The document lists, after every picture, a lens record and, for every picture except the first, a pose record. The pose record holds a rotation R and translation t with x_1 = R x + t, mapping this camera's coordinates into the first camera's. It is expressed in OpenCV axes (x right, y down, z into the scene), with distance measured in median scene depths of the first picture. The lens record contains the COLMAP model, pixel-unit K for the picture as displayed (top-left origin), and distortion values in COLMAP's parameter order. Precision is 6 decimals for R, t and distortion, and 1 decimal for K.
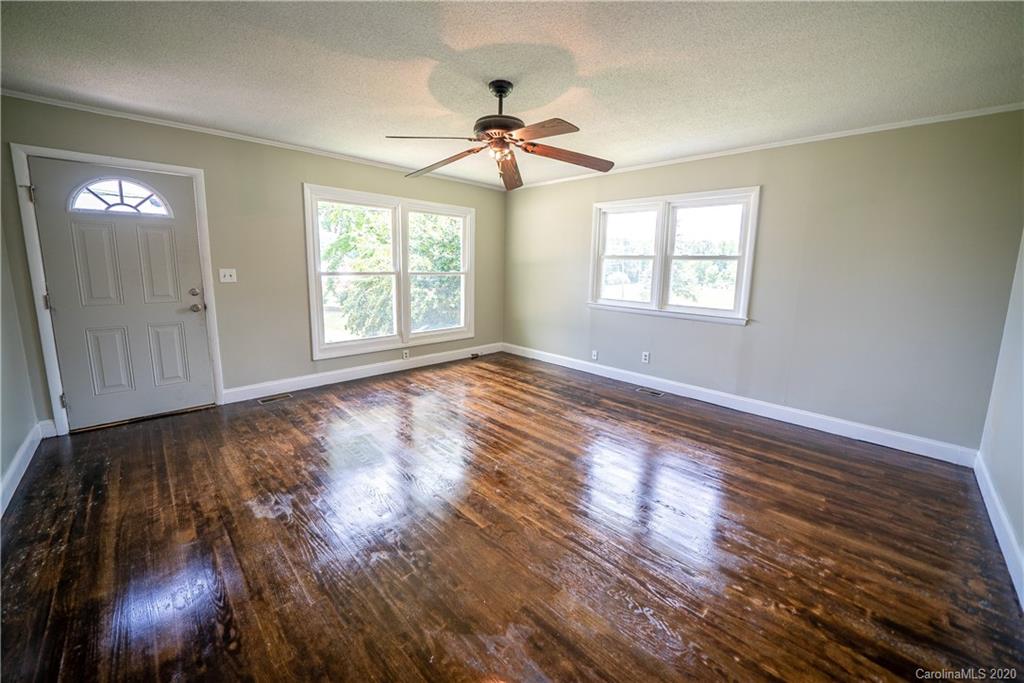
lens RADIAL K [[370.4, 0, 510.8], [0, 370.4, 346.6], [0, 0, 1]] dist [-0.019085, -0.000004]
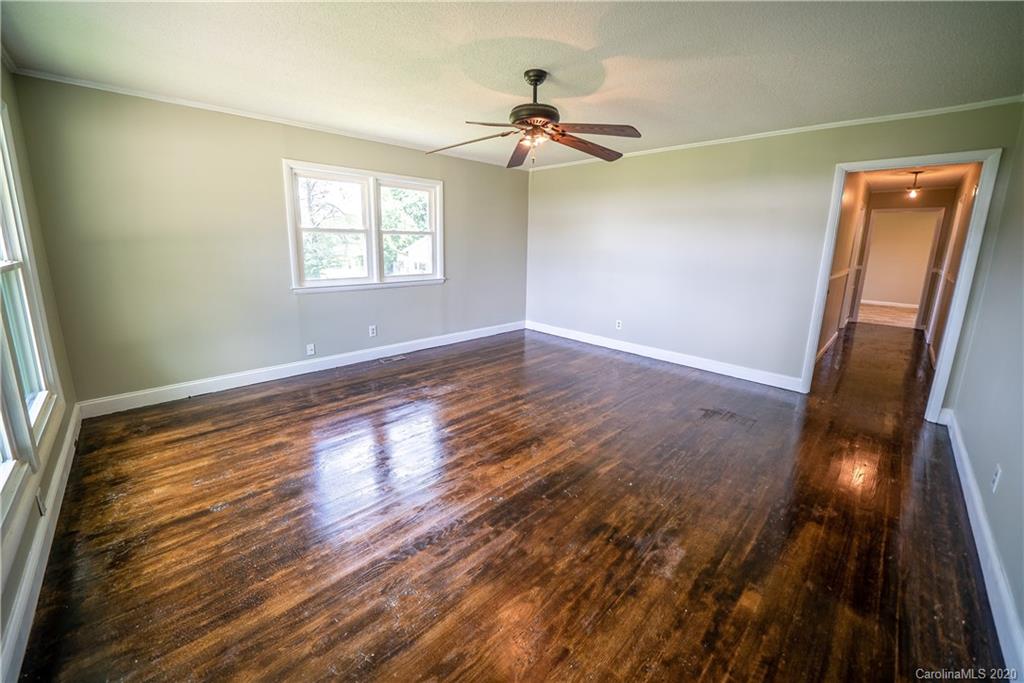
lens RADIAL K [[370.4, 0, 510.8], [0, 370.4, 346.6], [0, 0, 1]] dist [-0.019085, -0.000004]
pose [[0.034009, -0.288656, 0.956829, -0.766202], [0.200843, 0.939825, 0.276388, -0.170352], [-0.979033, 0.182773, 0.089937, 0.678555]]
